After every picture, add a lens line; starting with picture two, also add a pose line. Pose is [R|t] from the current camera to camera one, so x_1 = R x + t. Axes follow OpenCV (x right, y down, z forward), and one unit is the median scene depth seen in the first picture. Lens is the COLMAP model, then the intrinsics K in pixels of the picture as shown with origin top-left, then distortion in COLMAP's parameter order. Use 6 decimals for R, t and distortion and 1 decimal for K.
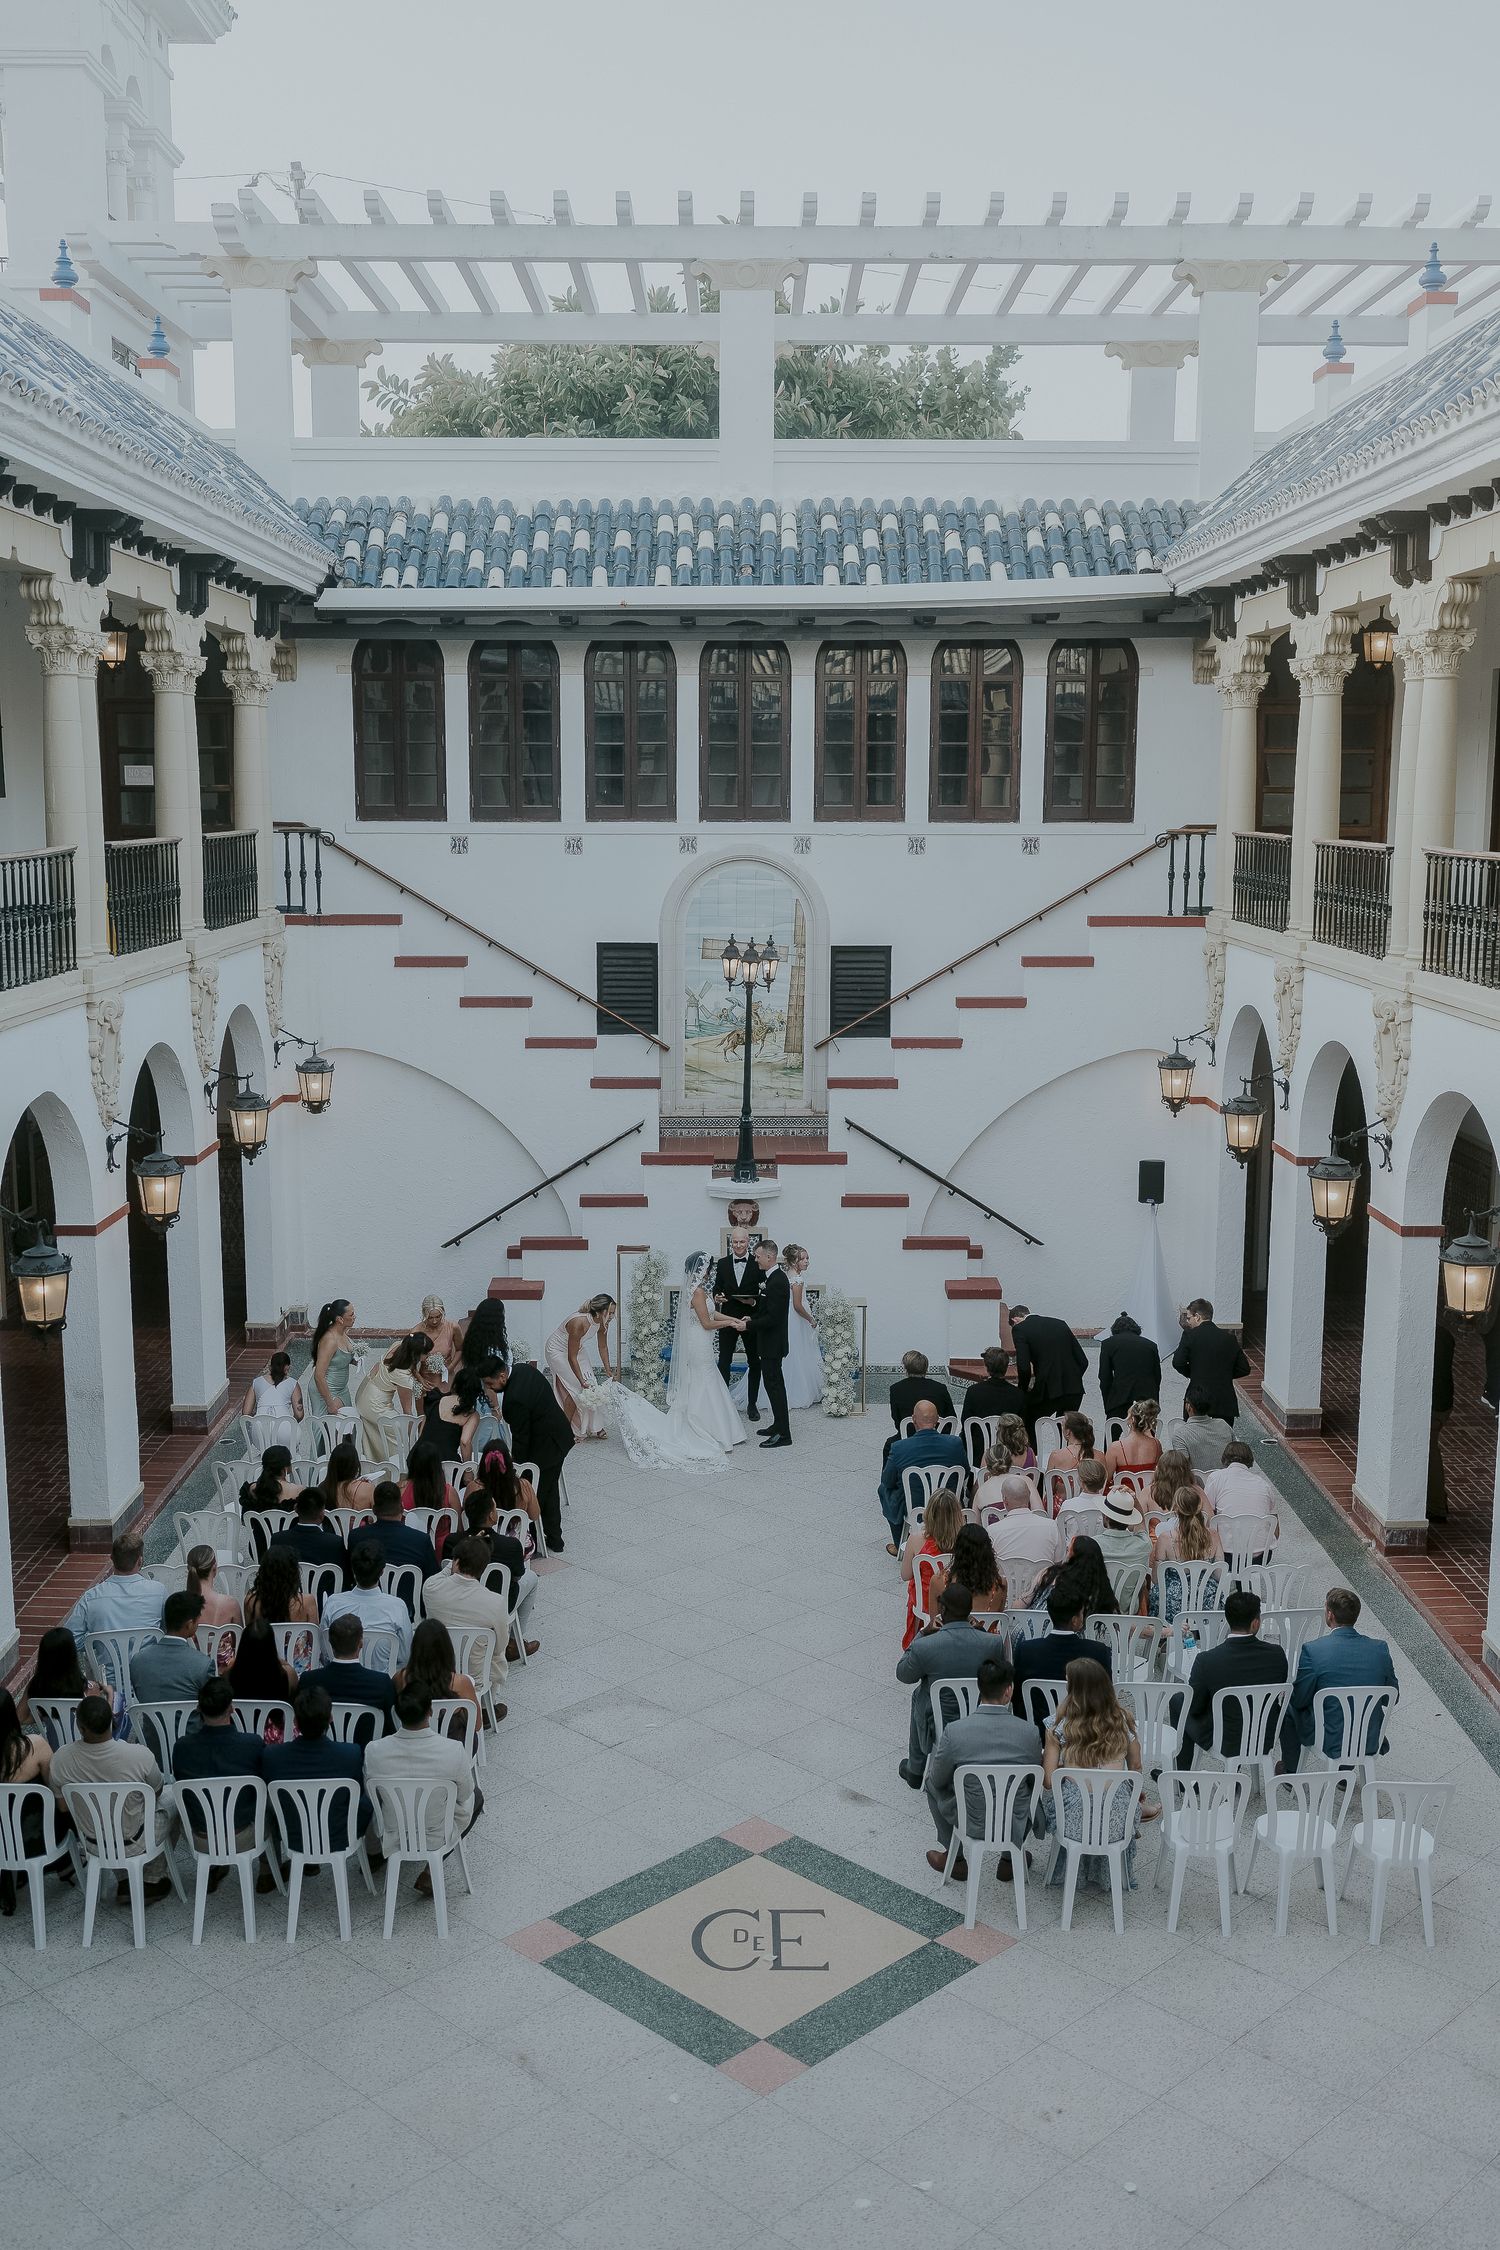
lens RADIAL K [[2218.5, 0, 748.4], [0, 2218.5, 1124.5], [0, 0, 1]] dist [0.018191, 0.000000]
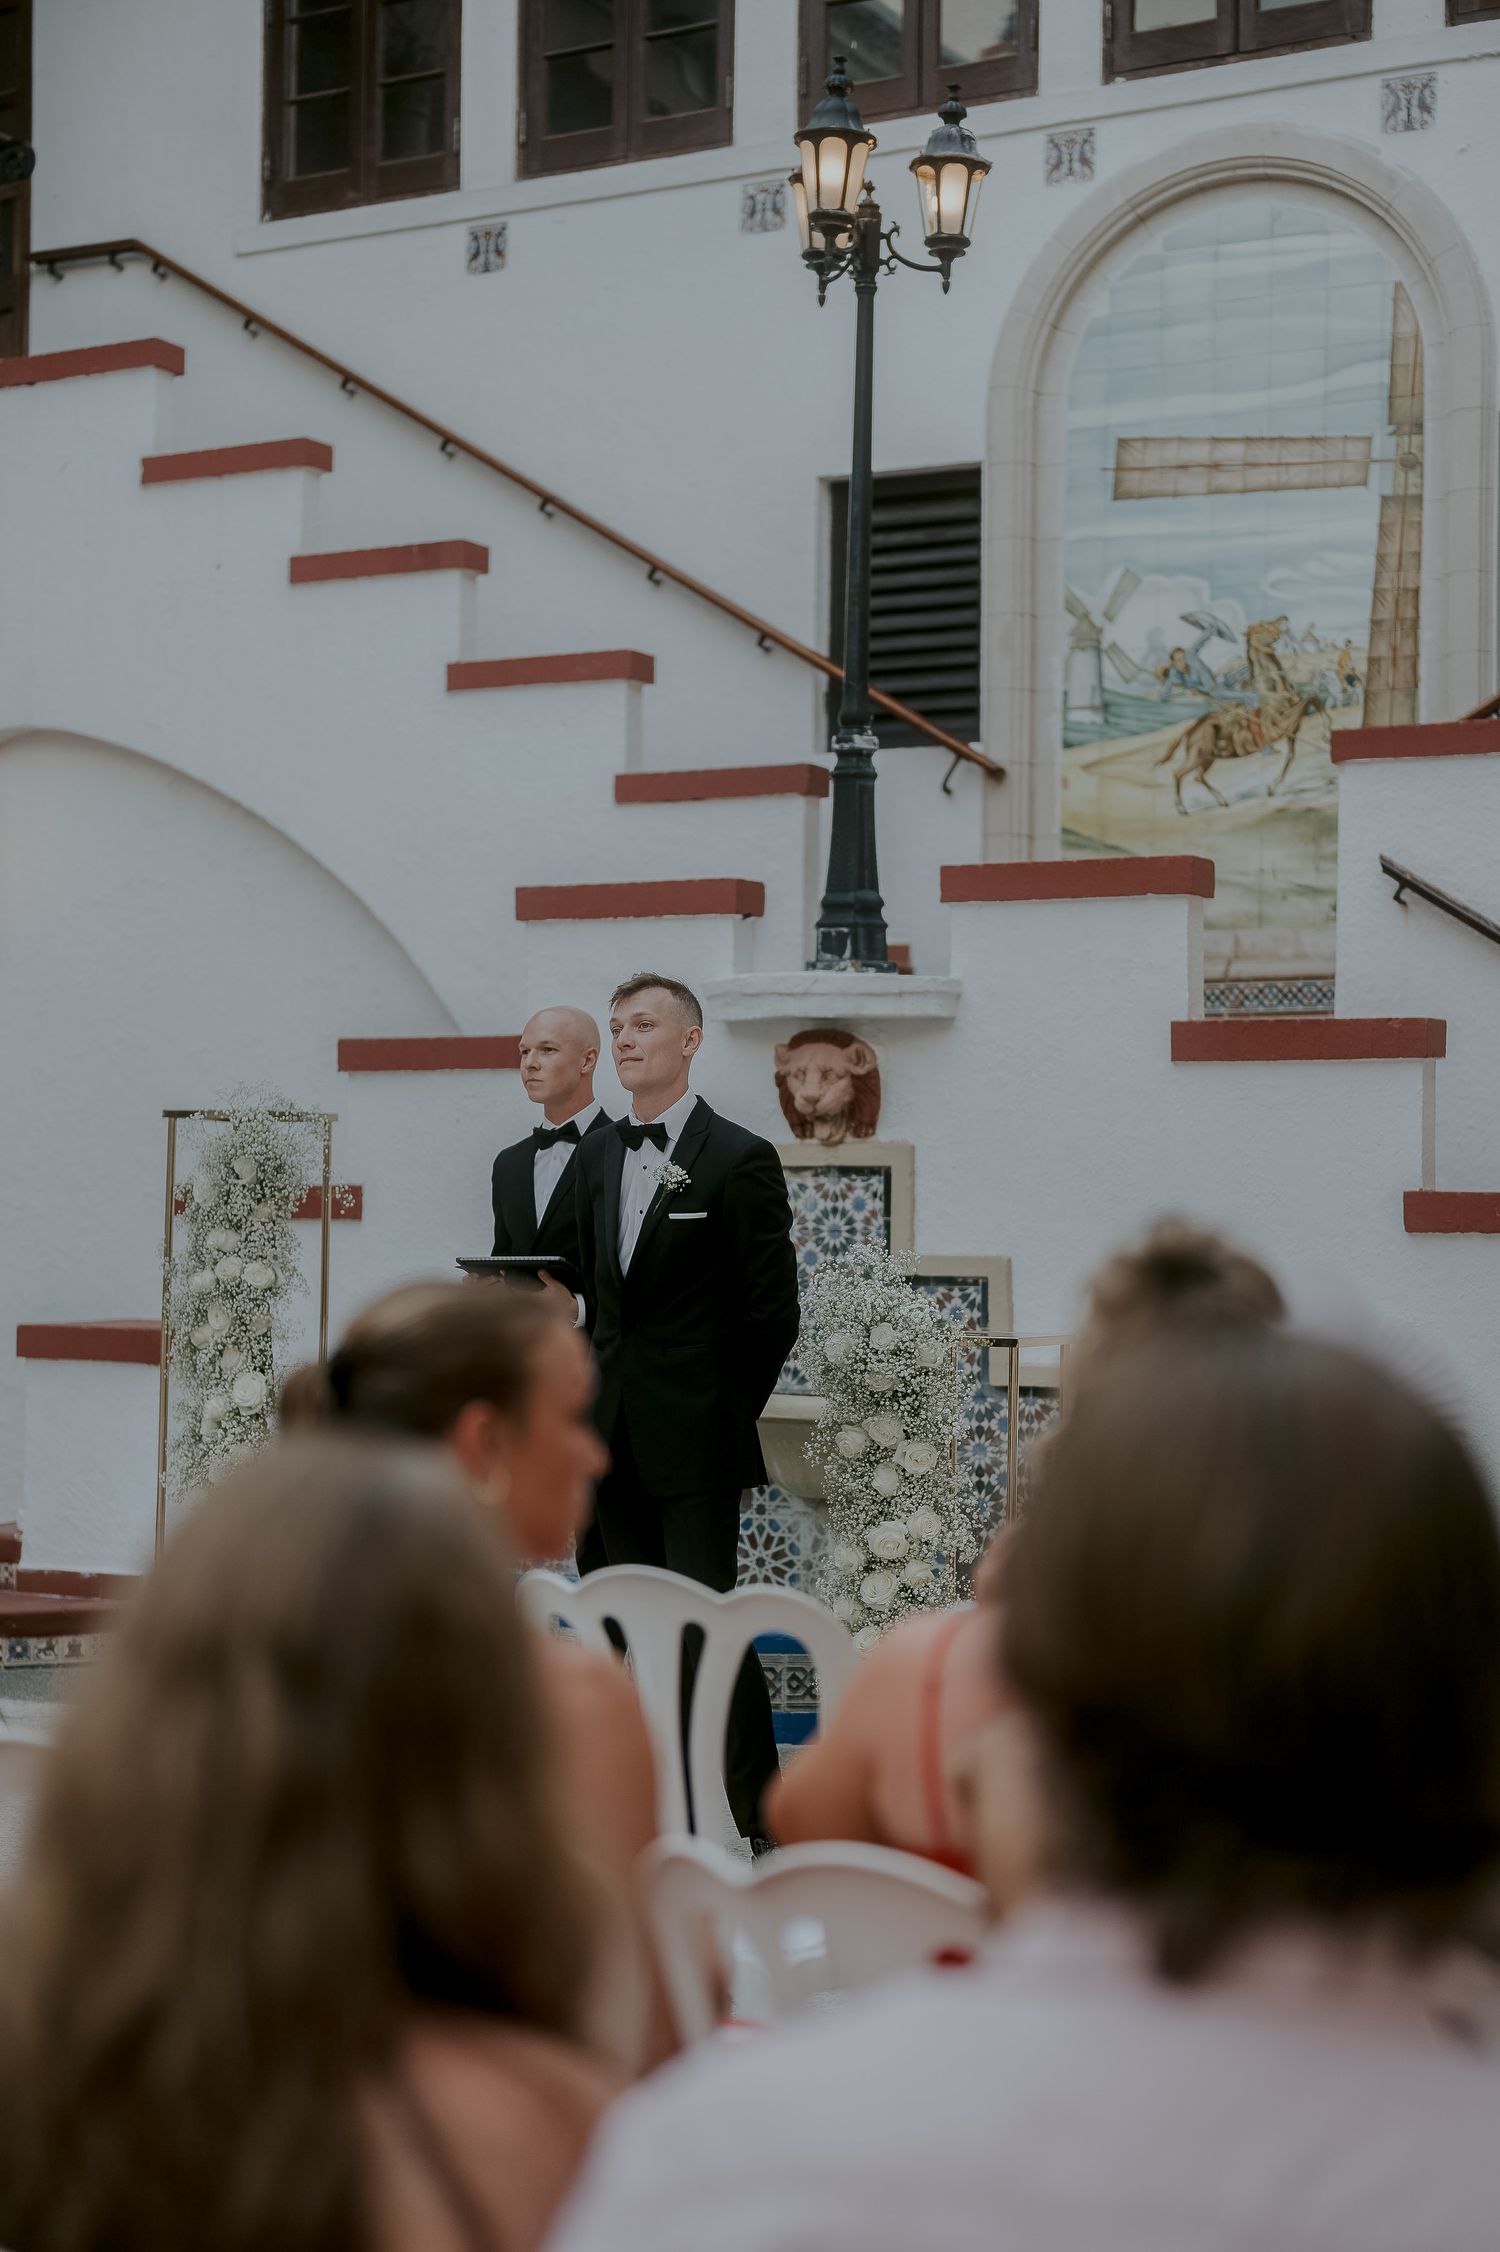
lens RADIAL K [[3239.7, 0, 742.4], [0, 3239.7, 1134.0], [0, 0, 1]] dist [-0.013691, 0.000000]
pose [[0.875785, -0.003236, -0.482690, 0.161078], [-0.086928, 0.982571, -0.164309, 0.099863], [0.474809, 0.185859, 0.860240, 0.585020]]
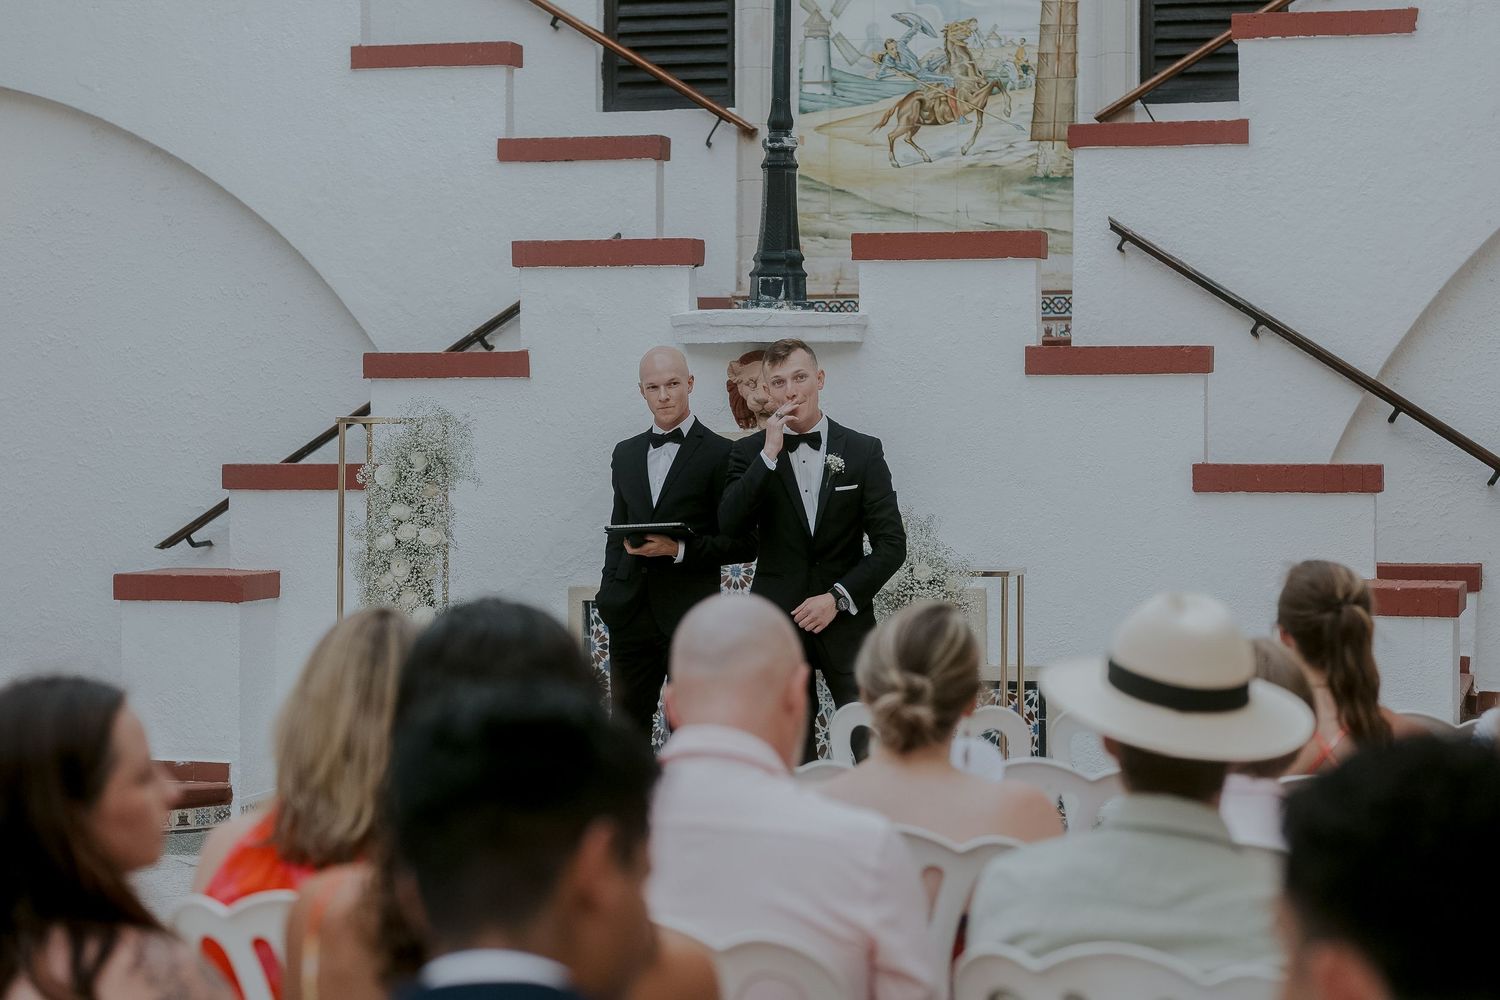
lens RADIAL K [[3140.9, 0, 753.7], [0, 3140.9, 498.5], [0, 0, 1]] dist [0.032839, 0.000000]
pose [[0.966028, 0.003495, -0.258415, 0.119763], [-0.039474, 0.990171, -0.134177, 0.116212], [0.255406, 0.139819, 0.956671, 0.437261]]
